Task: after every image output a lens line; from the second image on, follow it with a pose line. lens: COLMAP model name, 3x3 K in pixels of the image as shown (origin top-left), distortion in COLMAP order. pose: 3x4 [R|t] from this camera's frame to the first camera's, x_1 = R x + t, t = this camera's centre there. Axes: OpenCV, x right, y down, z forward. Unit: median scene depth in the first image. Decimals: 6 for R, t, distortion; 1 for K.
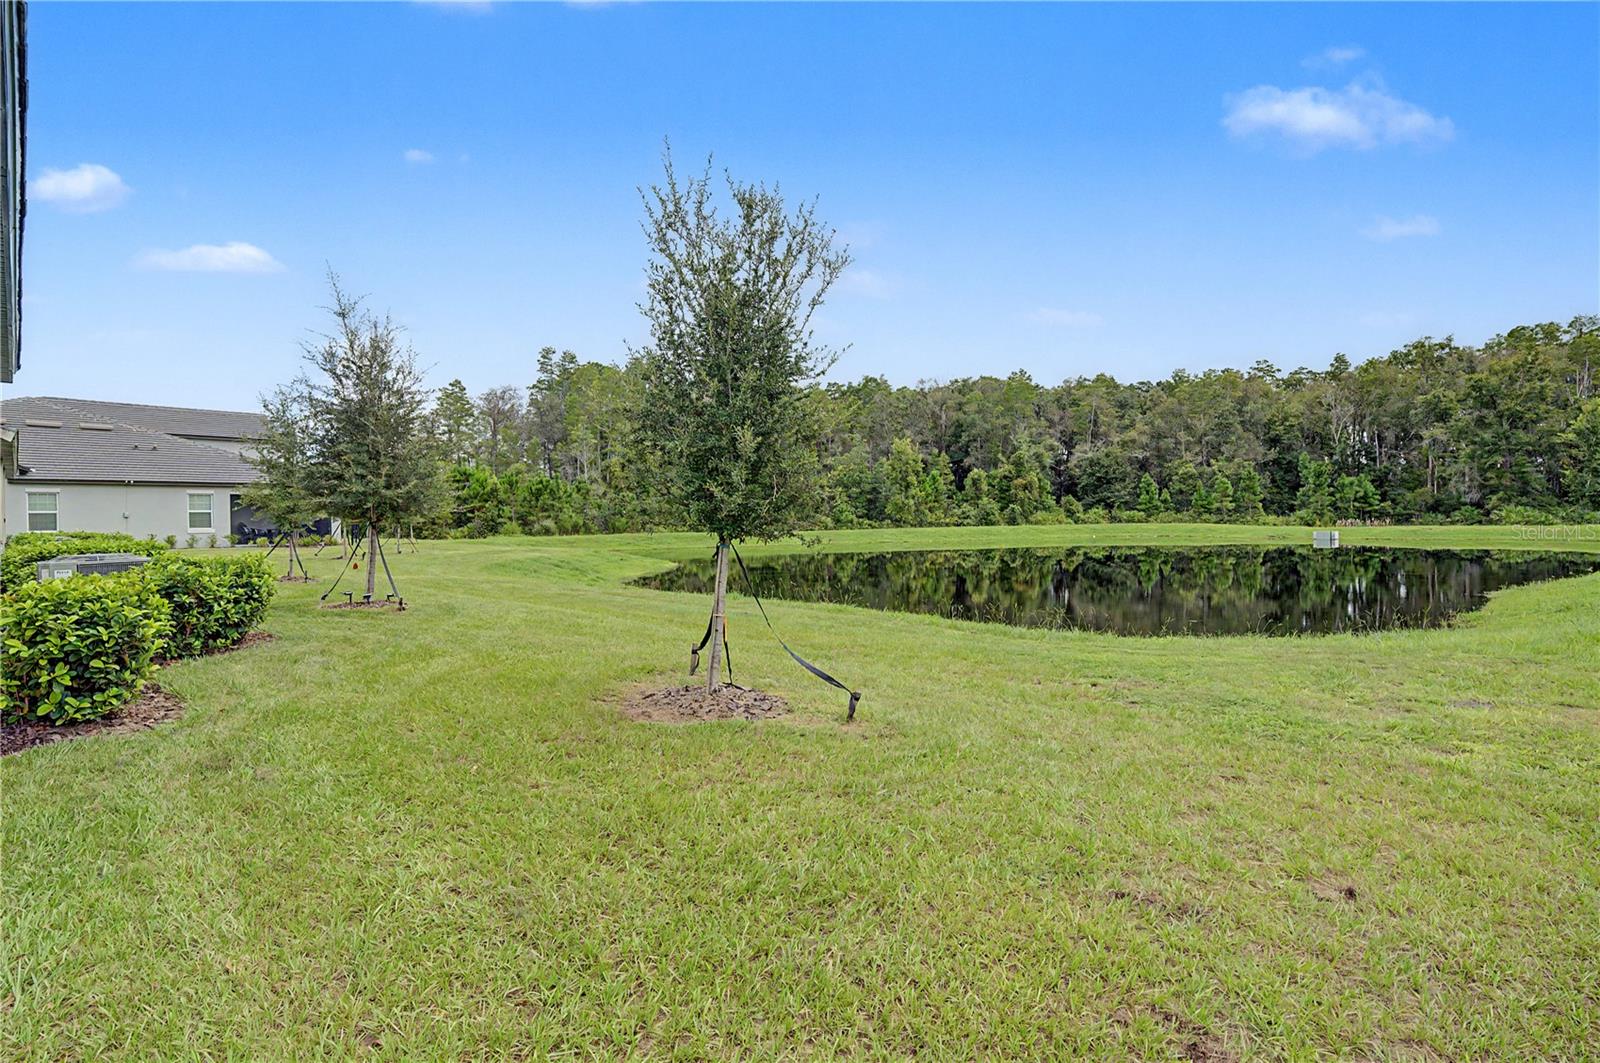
lens RADIAL K [[778.1, 0, 793.1], [0, 778.1, 525.1], [0, 0, 1]] dist [0.004057, -0.001003]
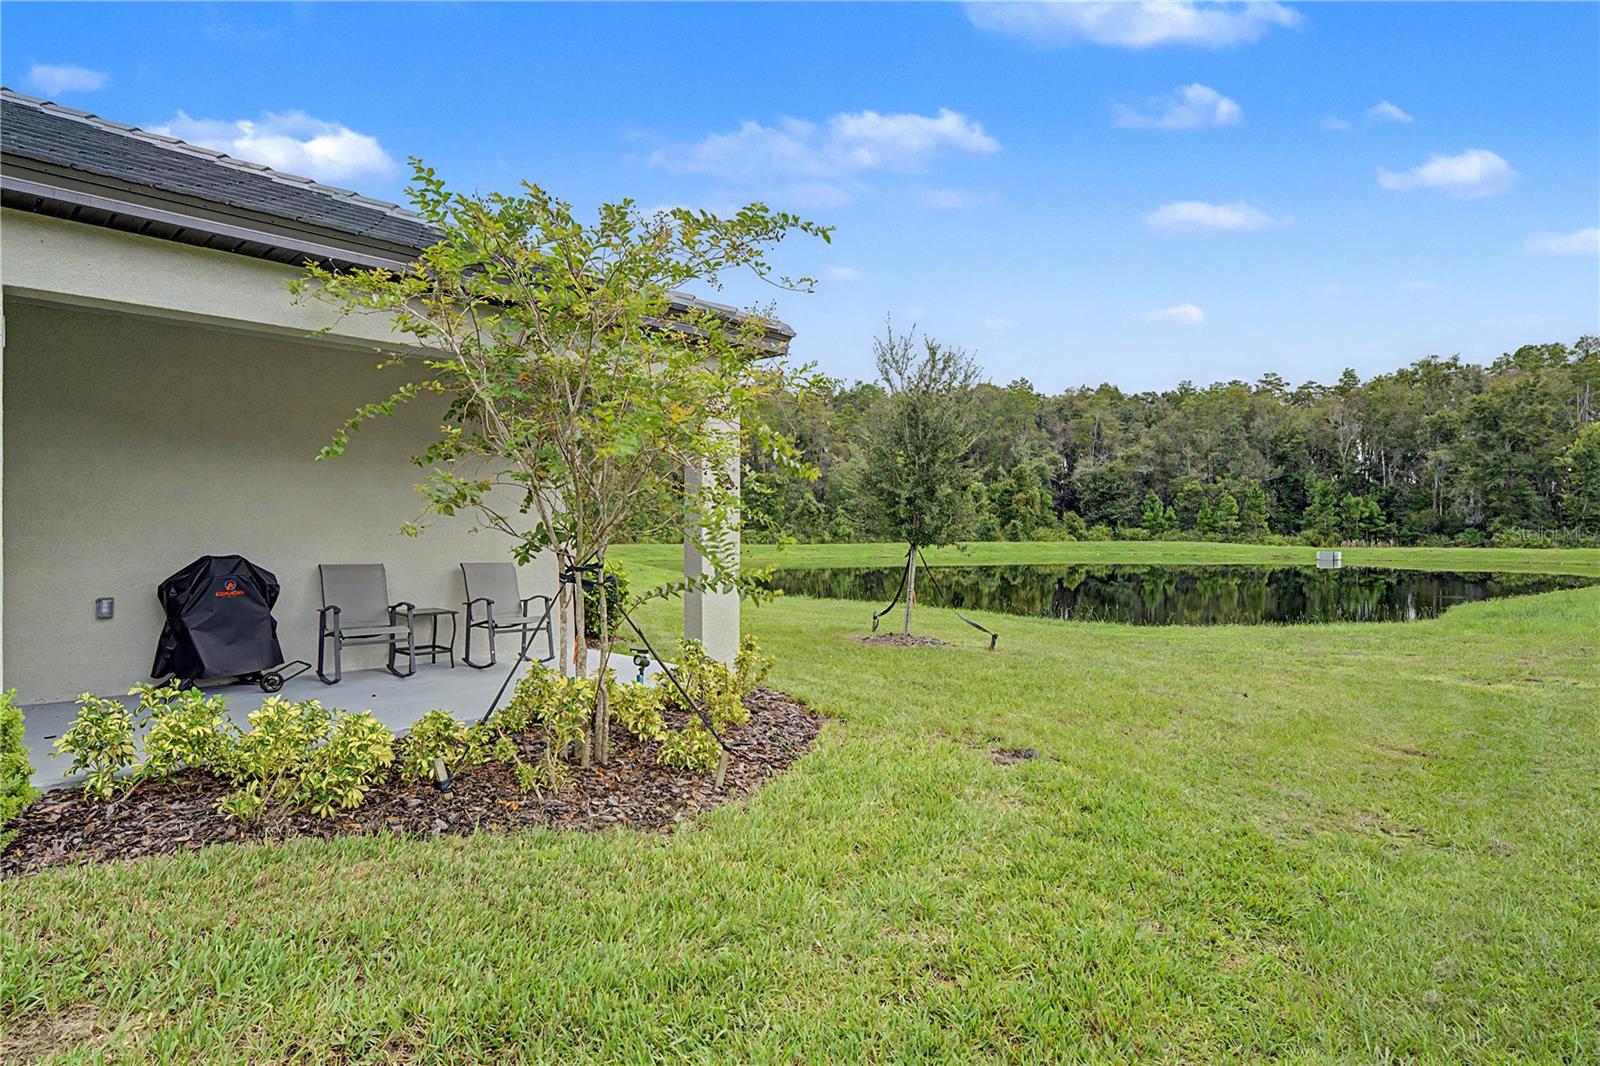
lens RADIAL K [[864.7, 0, 791.8], [0, 864.7, 528.2], [0, 0, 1]] dist [0.004924, -0.001300]
pose [[0.999323, 0.013962, 0.034026, -0.030010], [-0.013561, 0.999836, -0.012005, 0.000476], [-0.034188, 0.011535, 0.999349, -0.062407]]
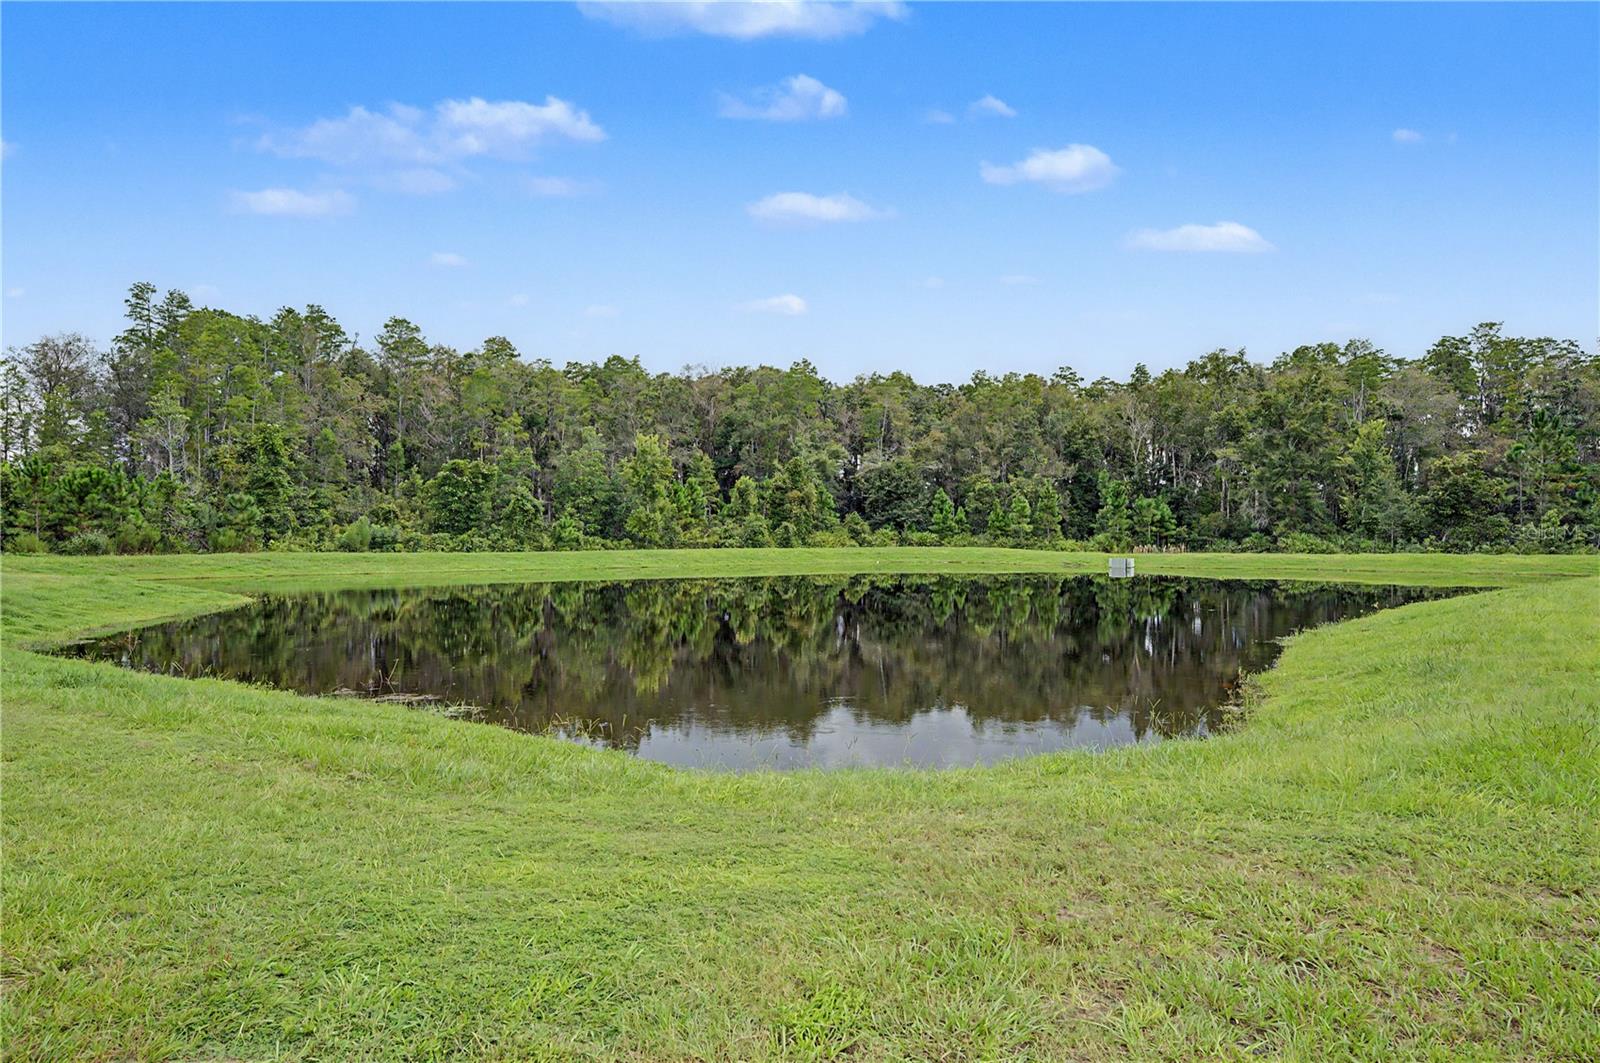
lens RADIAL K [[935.5, 0, 799.5], [0, 935.5, 535.6], [0, 0, 1]] dist [0.003801, 0.001081]
pose [[0.966472, 0.014724, 0.256350, 0.047649], [-0.011902, 0.999850, -0.012557, -0.000102], [-0.256496, 0.009085, 0.966502, 0.056270]]
